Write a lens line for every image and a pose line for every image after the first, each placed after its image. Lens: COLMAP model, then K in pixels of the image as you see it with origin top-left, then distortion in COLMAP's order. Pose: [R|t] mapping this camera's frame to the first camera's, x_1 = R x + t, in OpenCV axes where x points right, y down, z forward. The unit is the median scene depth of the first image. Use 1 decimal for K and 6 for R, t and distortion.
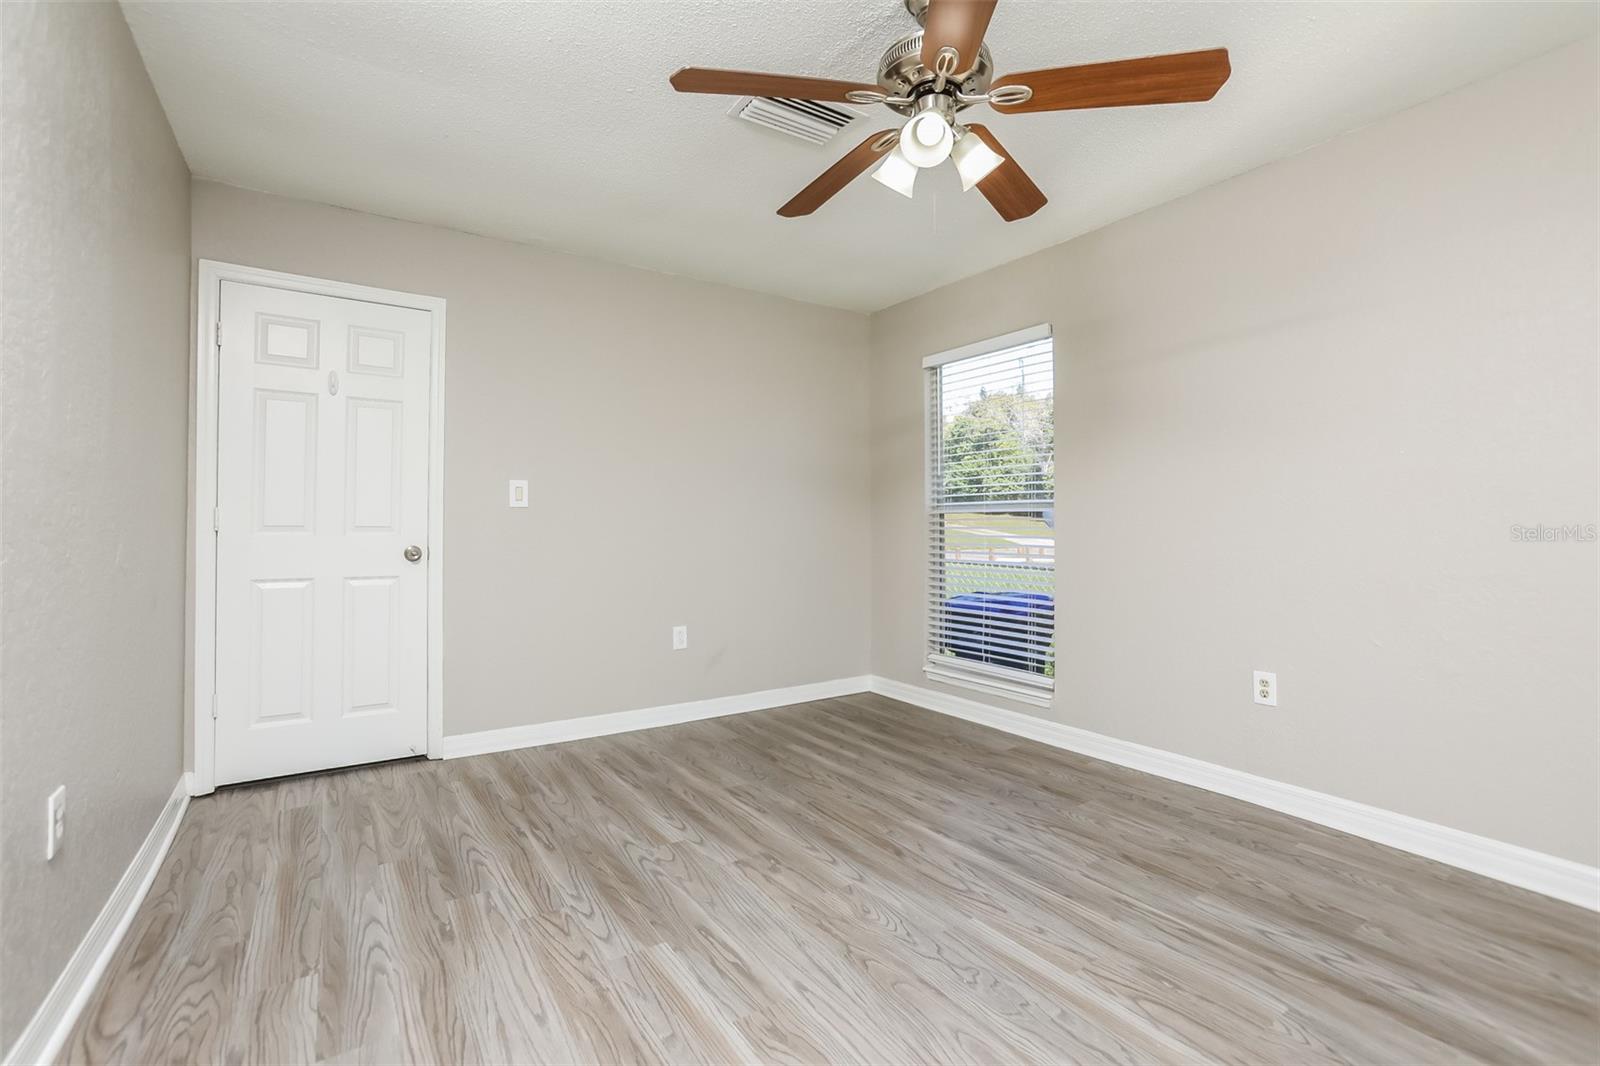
lens RADIAL K [[728.2, 0, 807.7], [0, 728.2, 522.8], [0, 0, 1]] dist [0.000777, 0.000000]
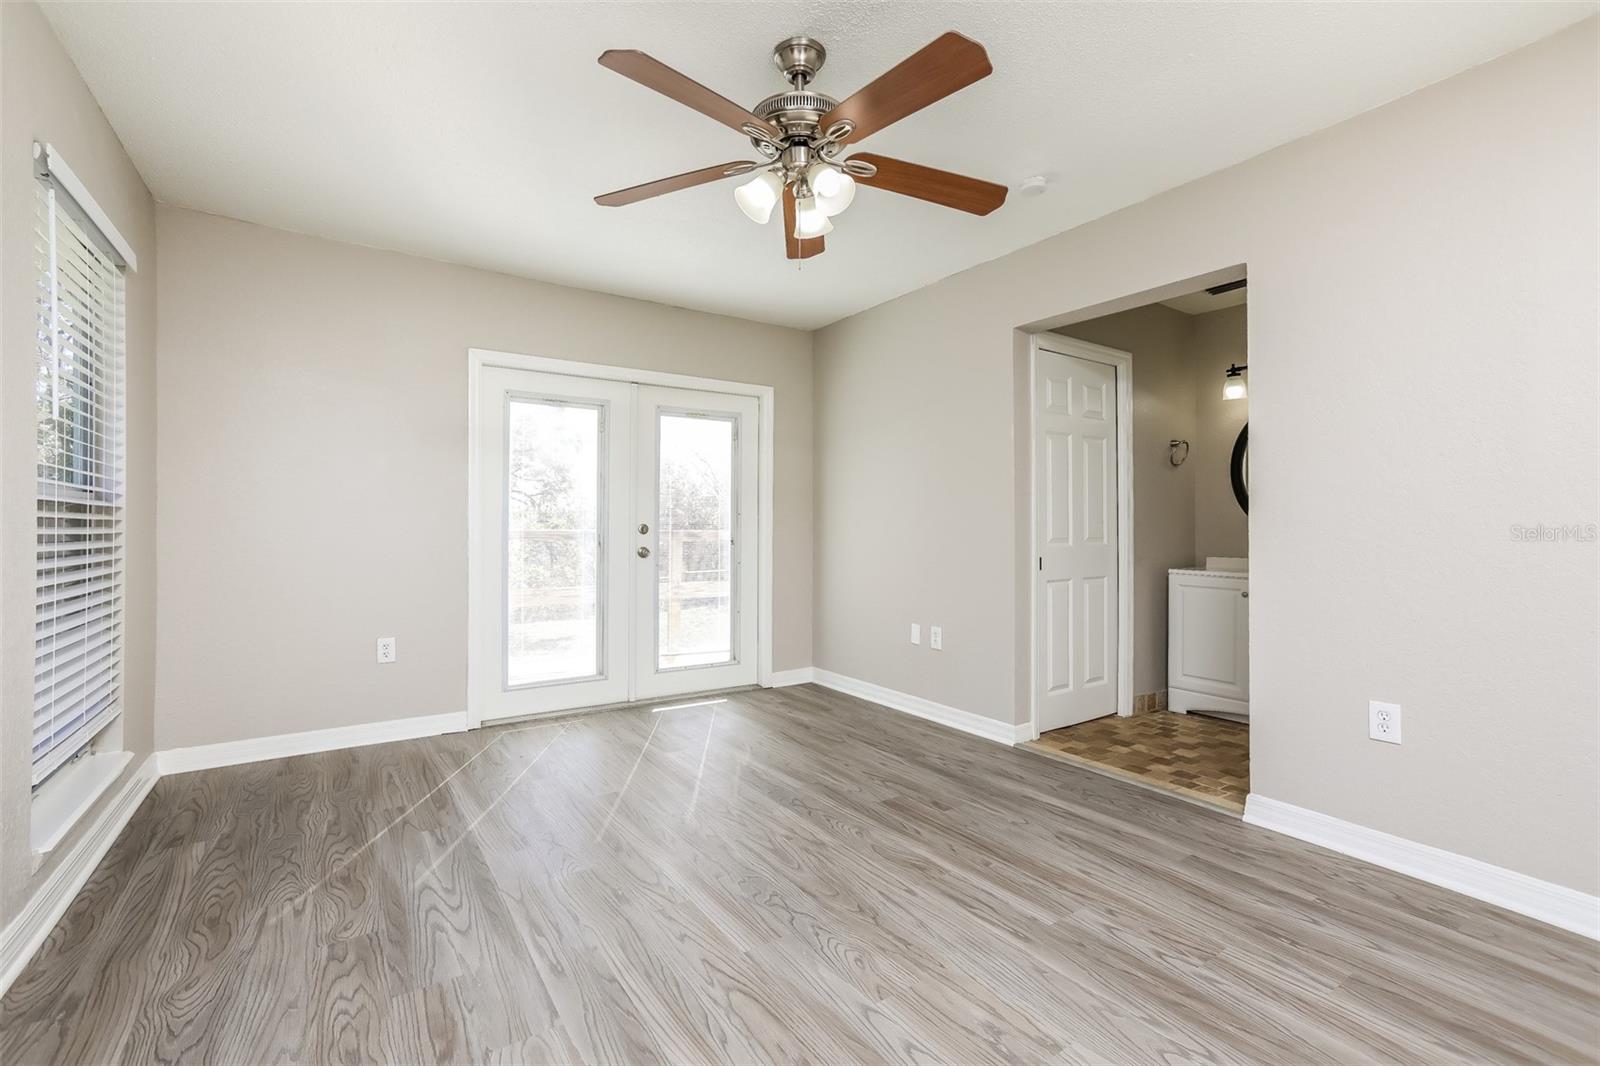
lens RADIAL K [[728.2, 0, 807.7], [0, 728.2, 522.8], [0, 0, 1]] dist [0.000777, 0.000000]
pose [[-0.999946, -0.003954, -0.009640, 0.163373], [-0.003875, 0.999960, -0.008112, 0.003451], [0.009672, -0.008074, -0.999921, 2.010802]]
